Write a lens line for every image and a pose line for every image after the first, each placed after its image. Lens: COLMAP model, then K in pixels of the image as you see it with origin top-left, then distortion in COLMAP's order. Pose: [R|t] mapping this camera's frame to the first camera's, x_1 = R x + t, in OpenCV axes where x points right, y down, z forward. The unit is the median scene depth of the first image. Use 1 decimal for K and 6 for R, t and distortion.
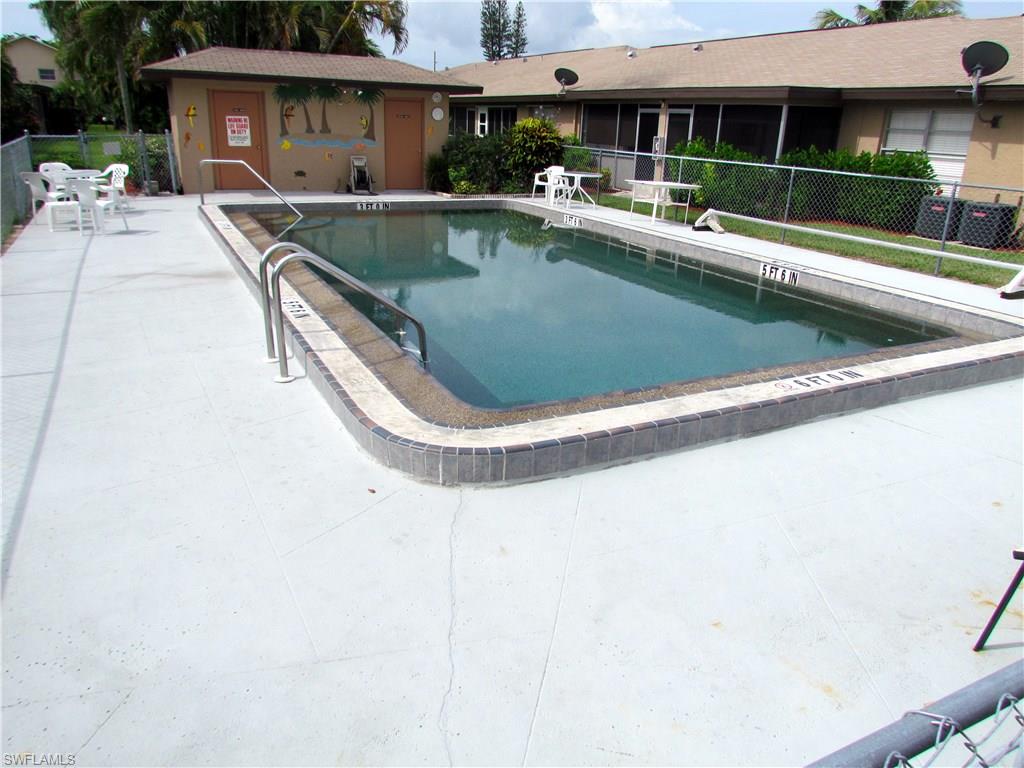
lens RADIAL K [[738.4, 0, 506.9], [0, 738.4, 388.0], [0, 0, 1]] dist [-0.020270, -0.005205]
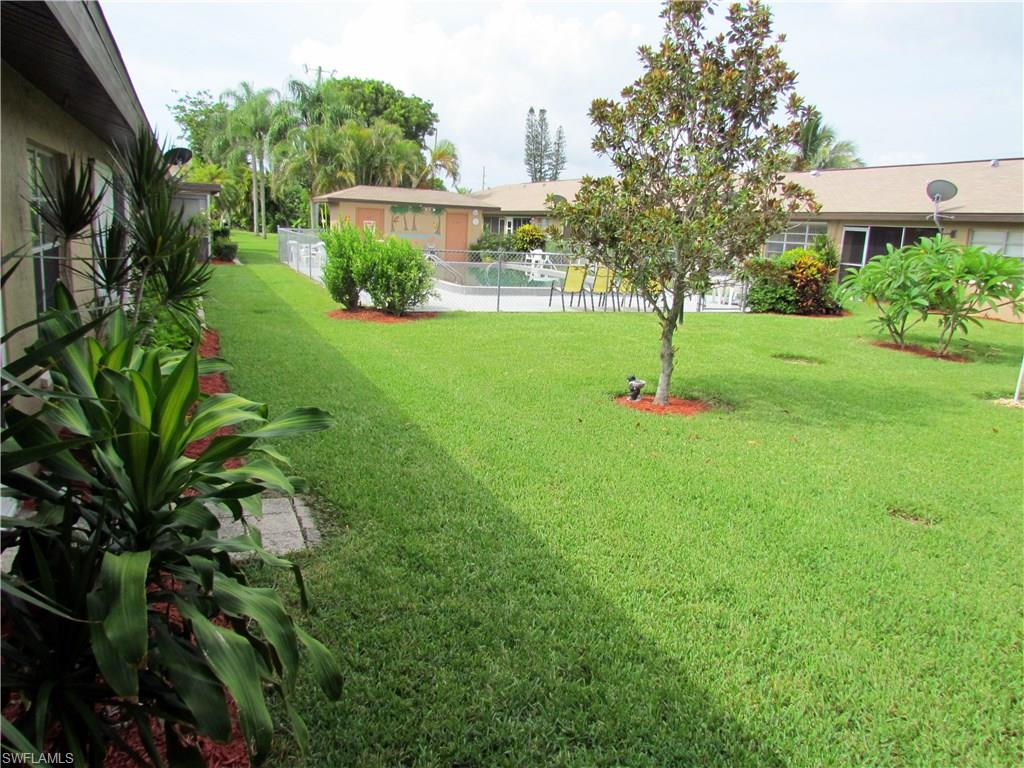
lens RADIAL K [[738.4, 0, 515.3], [0, 738.4, 380.7], [0, 0, 1]] dist [-0.020270, -0.005205]
pose [[0.998695, 0.024740, -0.044681, 0.089720], [-0.030896, 0.989270, -0.142797, 0.257170], [0.040669, 0.143991, 0.988743, -0.695696]]
